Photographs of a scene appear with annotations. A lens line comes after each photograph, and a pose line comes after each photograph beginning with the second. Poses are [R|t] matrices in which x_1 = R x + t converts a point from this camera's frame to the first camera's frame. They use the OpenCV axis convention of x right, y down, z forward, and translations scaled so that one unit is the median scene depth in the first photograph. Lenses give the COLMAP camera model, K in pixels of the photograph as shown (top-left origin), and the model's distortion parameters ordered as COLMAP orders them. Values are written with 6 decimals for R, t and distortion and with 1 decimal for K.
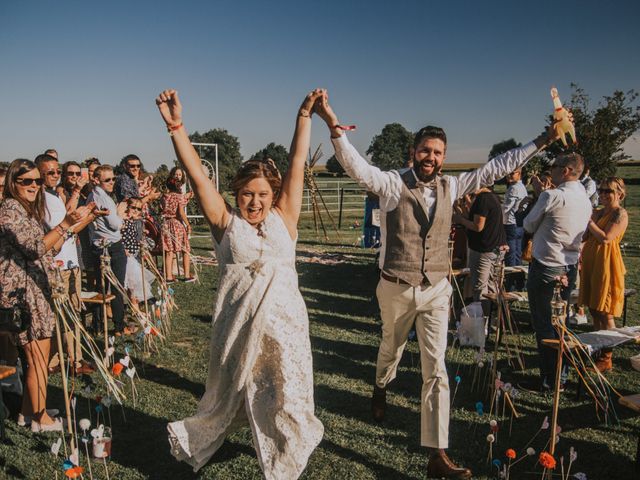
lens RADIAL K [[817.9, 0, 320.0], [0, 817.9, 240.0], [0, 0, 1]] dist [-0.151026, 0.018318]
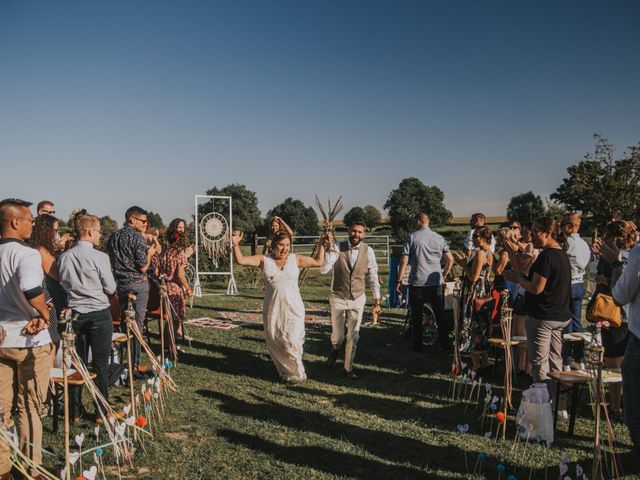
lens RADIAL K [[759.0, 0, 320.0], [0, 759.0, 240.0], [0, 0, 1]] dist [-0.023045, -0.020815]
pose [[0.999798, -0.003607, -0.019789, -0.005511], [0.002287, 0.997795, -0.066327, -0.008625], [0.019985, 0.066269, 0.997602, 0.124455]]
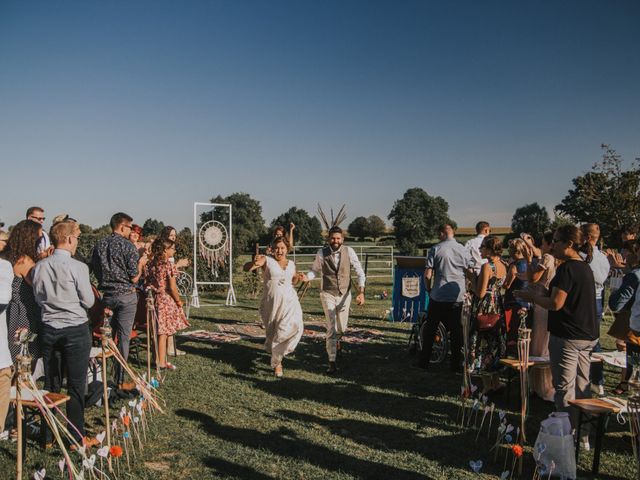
lens RADIAL K [[739.1, 0, 320.0], [0, 739.1, 240.0], [0, 0, 1]] dist [-0.010934, -0.011295]
pose [[0.999611, 0.004832, -0.027461, -0.002572], [-0.006980, 0.996878, -0.078647, -0.012549], [0.026995, 0.078809, 0.996524, 0.171583]]
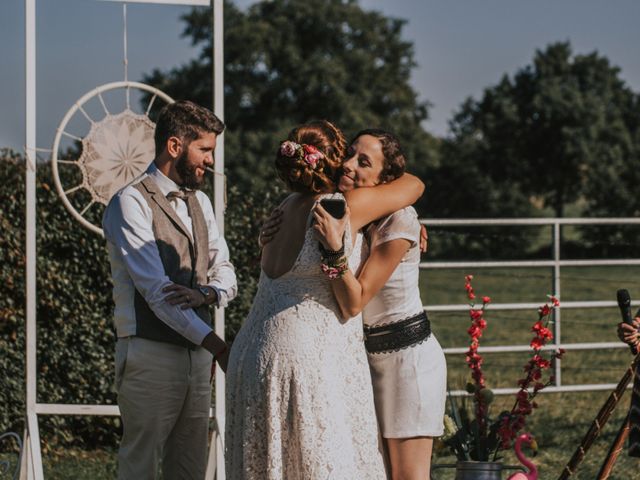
lens RADIAL K [[2851.2, 0, 320.0], [0, 2851.2, 240.0], [0, 0, 1]] dist [0.020335, -3.675892]
pose [[0.989187, 0.006308, -0.146521, -0.015514], [-0.015852, 0.997820, -0.064059, -0.026812], [0.145797, 0.065689, 0.987131, 0.403204]]
